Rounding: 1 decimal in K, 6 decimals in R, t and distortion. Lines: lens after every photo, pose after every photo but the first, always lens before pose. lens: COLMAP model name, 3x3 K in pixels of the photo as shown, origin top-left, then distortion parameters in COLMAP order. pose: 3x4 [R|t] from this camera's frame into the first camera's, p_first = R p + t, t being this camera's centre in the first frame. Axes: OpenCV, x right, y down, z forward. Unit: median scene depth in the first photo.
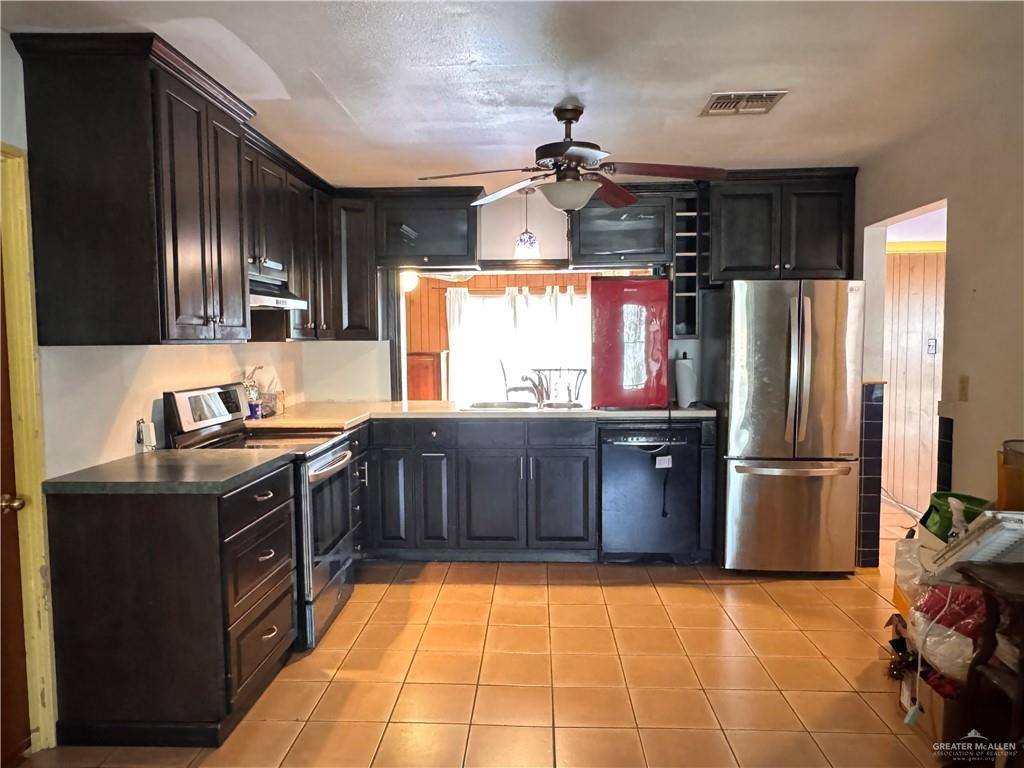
lens RADIAL K [[725.4, 0, 512.0], [0, 725.4, 384.0], [0, 0, 1]] dist [-0.001101, -0.001594]
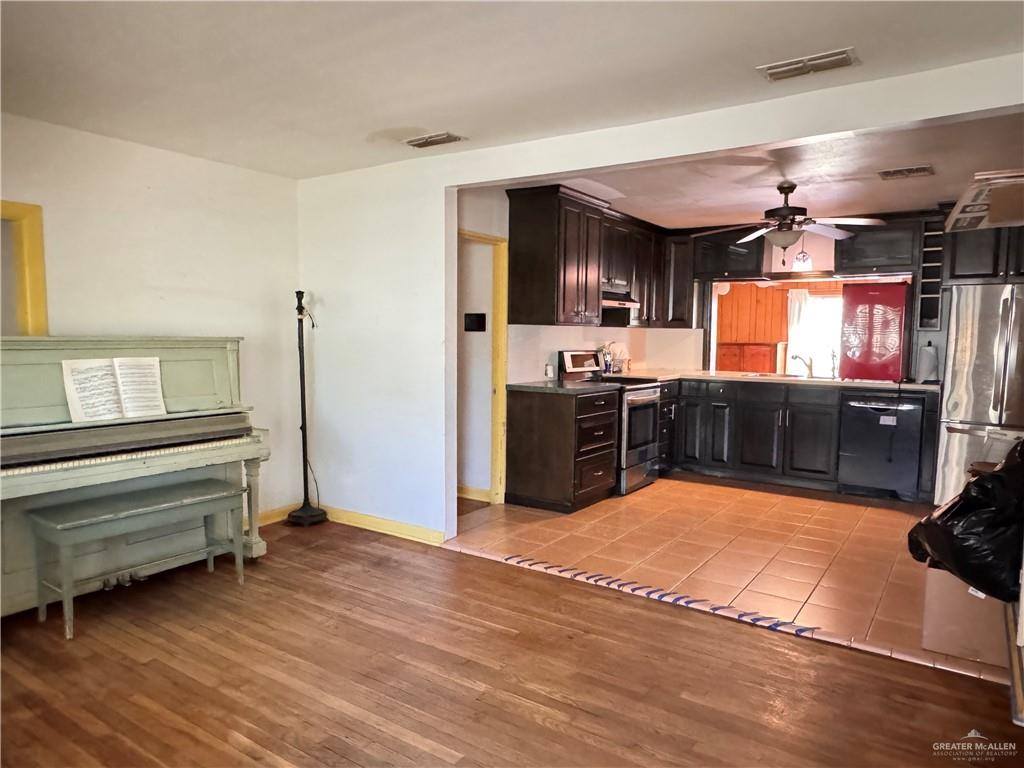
lens RADIAL K [[683.0, 0, 512.0], [0, 683.0, 384.0], [0, 0, 1]] dist [0.050423, 0.000285]
pose [[0.855205, 0.060018, -0.514802, 0.284215], [-0.055280, 0.998169, 0.024539, 0.049062], [0.515333, 0.007473, 0.856958, -0.497897]]
